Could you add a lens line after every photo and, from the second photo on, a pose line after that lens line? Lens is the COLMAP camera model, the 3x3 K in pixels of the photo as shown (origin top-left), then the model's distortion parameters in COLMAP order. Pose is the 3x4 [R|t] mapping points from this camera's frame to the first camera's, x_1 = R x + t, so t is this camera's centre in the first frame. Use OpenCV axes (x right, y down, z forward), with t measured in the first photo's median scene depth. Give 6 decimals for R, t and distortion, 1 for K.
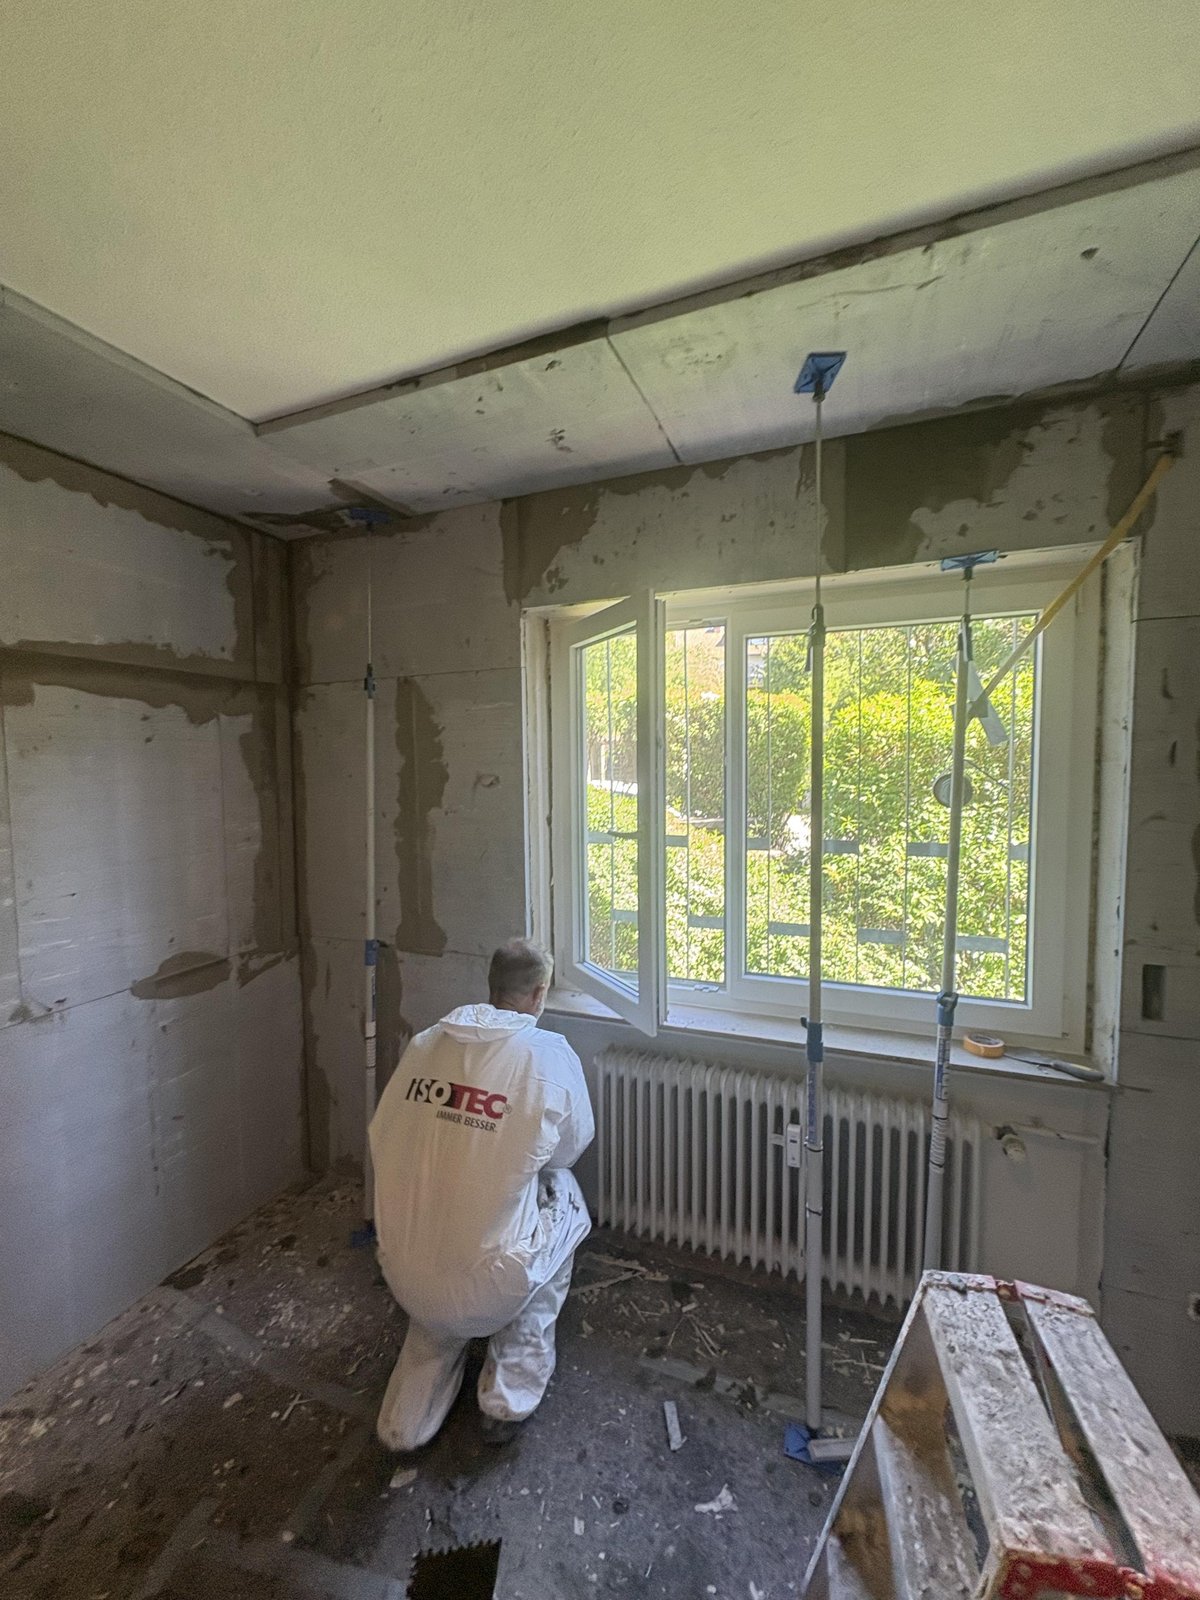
lens RADIAL K [[640.4, 0, 607.7], [0, 640.4, 797.9], [0, 0, 1]] dist [-0.000946, 0.000494]
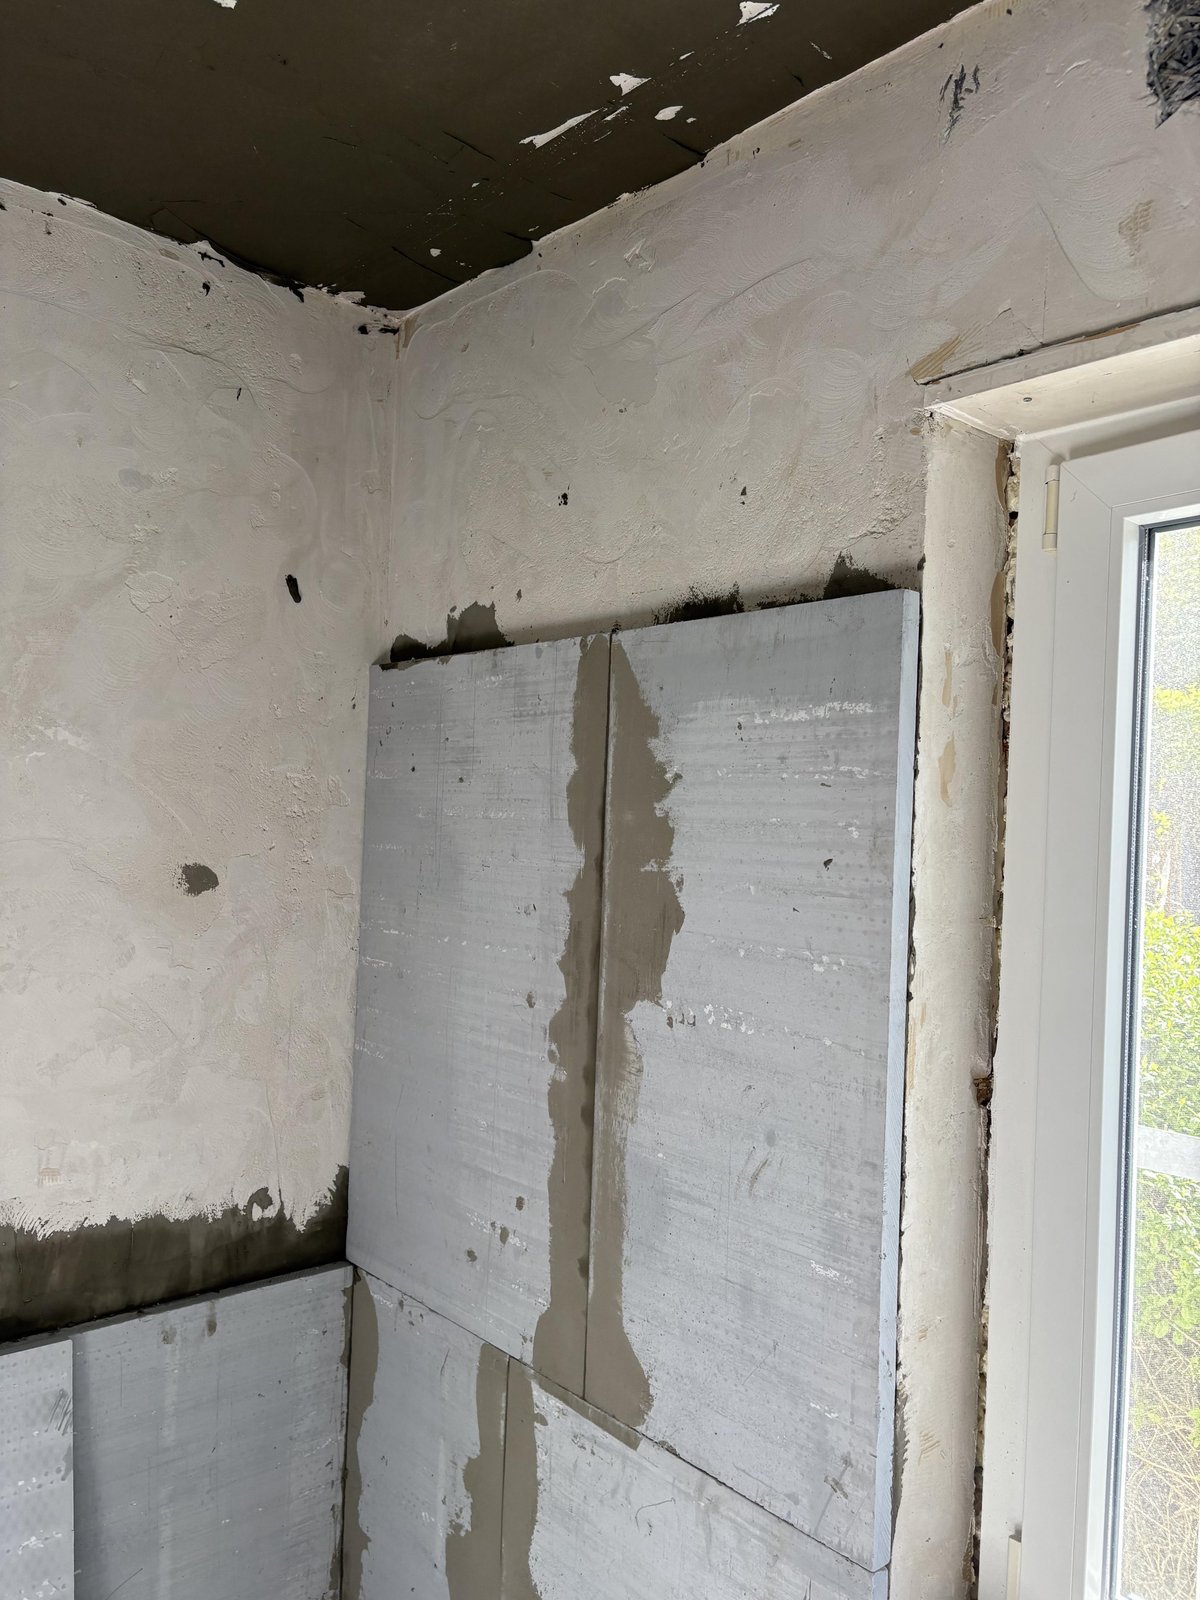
lens RADIAL K [[1201.6, 0, 598.3], [0, 1201.6, 790.4], [0, 0, 1]] dist [0.048525, -0.055564]
pose [[0.889488, 0.034712, -0.455637, 0.003467], [-0.074123, 0.994865, -0.068911, -0.055278], [0.450906, 0.095069, 0.887494, 0.416146]]
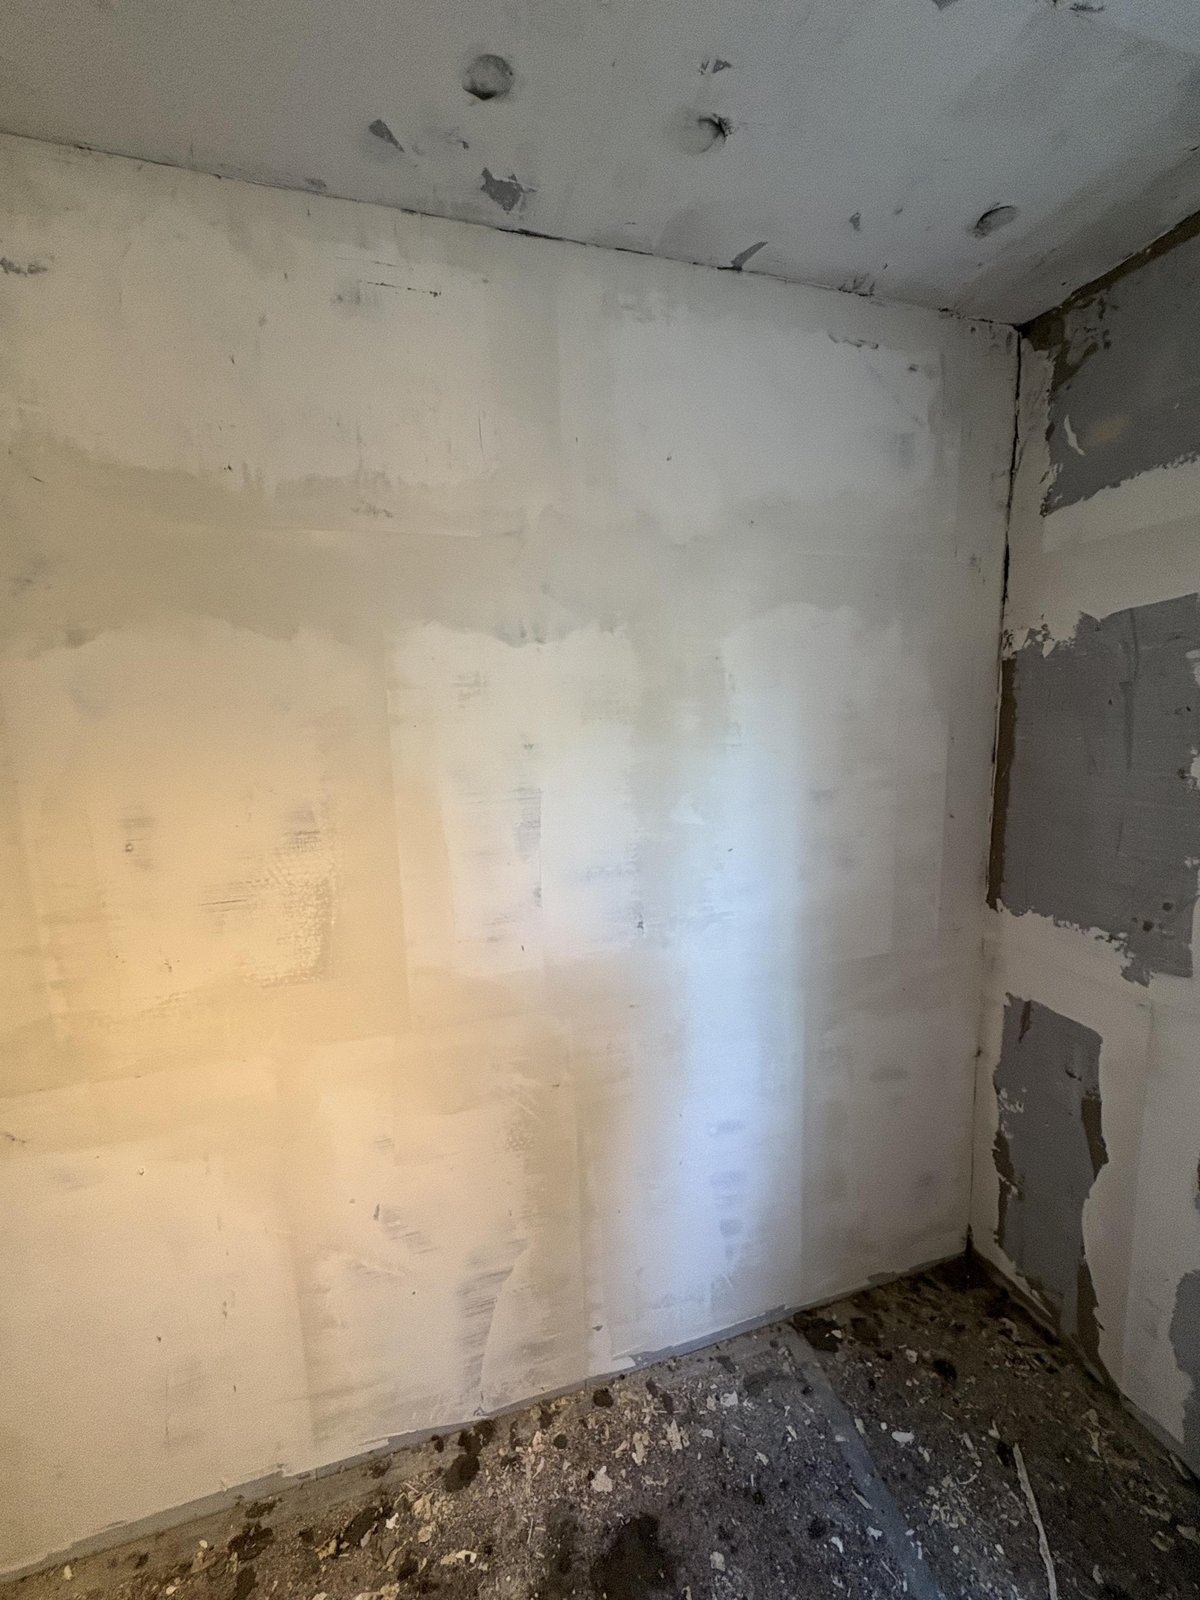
lens RADIAL K [[640.4, 0, 594.7], [0, 640.4, 793.6], [0, 0, 1]] dist [-0.000946, 0.000494]
pose [[0.622787, 0.091841, -0.776983, -0.257971], [-0.022900, 0.994801, 0.099232, 0.000994], [0.782056, -0.044008, 0.621652, 0.295188]]
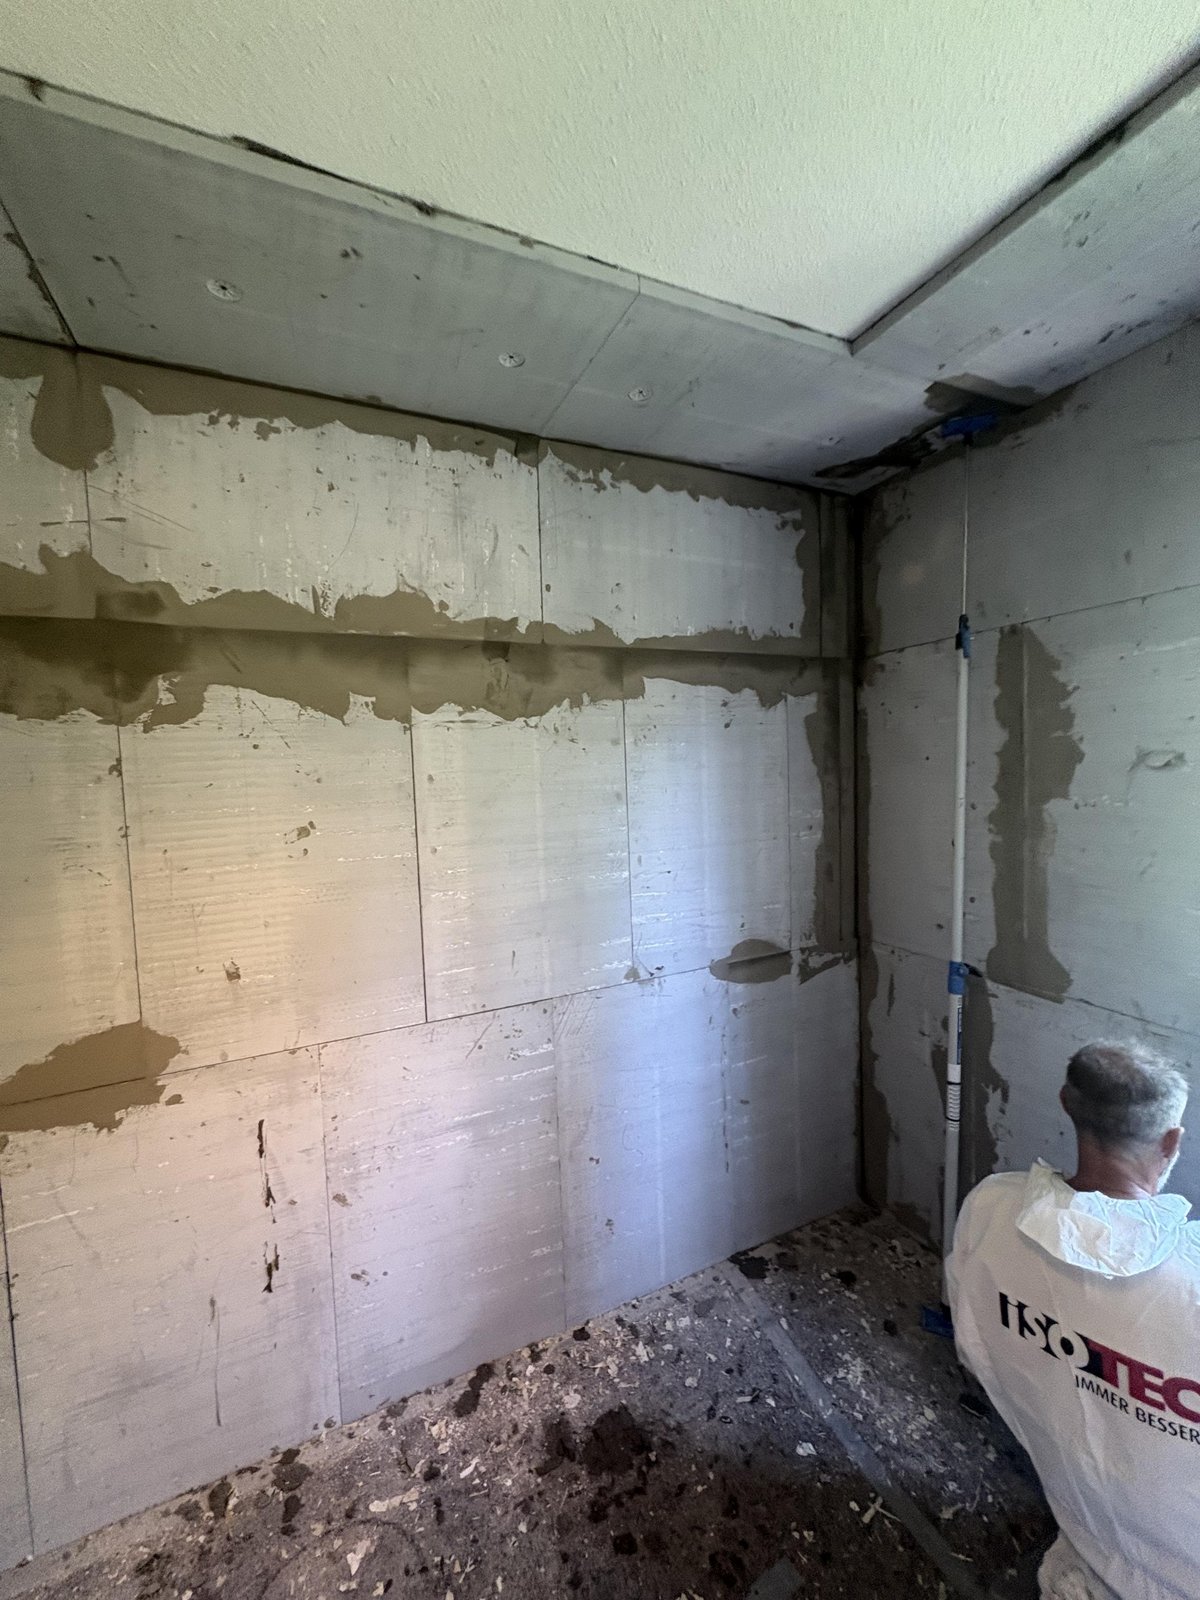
lens RADIAL K [[640.4, 0, 599.2], [0, 640.4, 797.6], [0, 0, 1]] dist [-0.000946, 0.000494]
pose [[0.722466, 0.021842, -0.691061, -0.149945], [-0.009752, 0.999723, 0.021402, 0.003478], [0.691337, -0.008723, 0.722480, 0.119557]]
